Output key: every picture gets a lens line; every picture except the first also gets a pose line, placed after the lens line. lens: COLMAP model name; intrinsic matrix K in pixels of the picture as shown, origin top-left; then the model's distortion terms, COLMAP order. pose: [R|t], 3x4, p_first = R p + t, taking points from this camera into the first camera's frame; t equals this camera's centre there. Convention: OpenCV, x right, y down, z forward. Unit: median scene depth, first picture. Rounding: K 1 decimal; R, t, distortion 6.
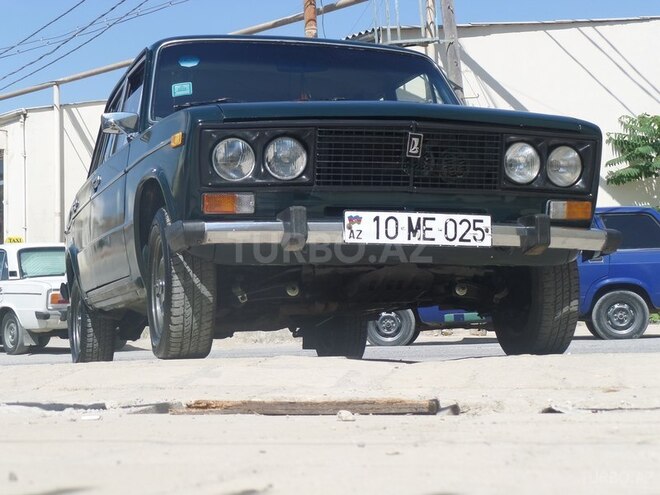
lens RADIAL K [[1473.4, 0, 330.0], [0, 1473.4, 247.5], [0, 0, 1]] dist [0.082155, 0.069169]
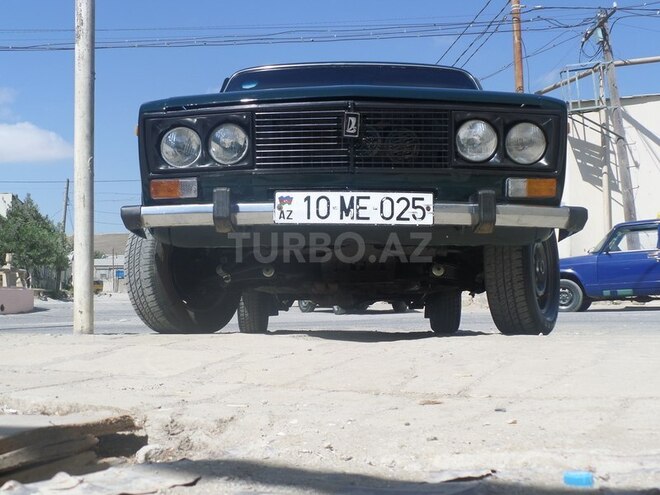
lens RADIAL K [[810.2, 0, 330.0], [0, 810.2, 247.5], [0, 0, 1]] dist [0.000294, 0.042352]
pose [[0.951061, -0.014170, -0.308677, 0.210527], [0.012254, 0.999892, -0.008146, 0.017777], [0.308759, 0.003965, 0.951132, 0.474484]]
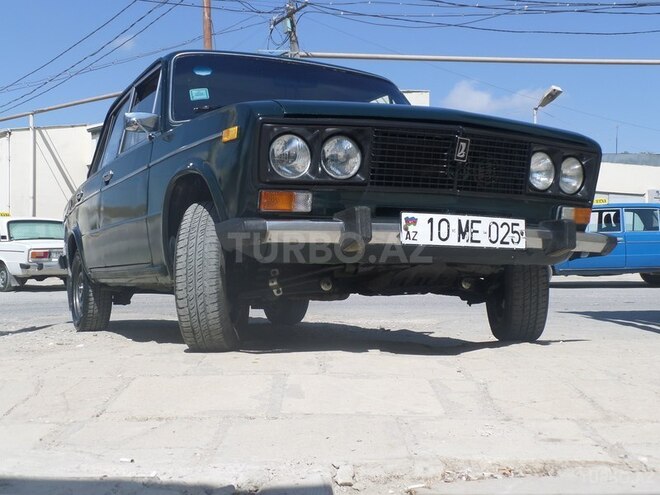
lens RADIAL K [[820.2, 0, 330.0], [0, 820.2, 247.5], [0, 0, 1]] dist [0.006670, 0.011292]
pose [[0.983914, 0.018845, 0.177647, -0.133165], [-0.024438, 0.999270, 0.029348, -0.015554], [-0.176964, -0.033217, 0.983657, 0.449809]]
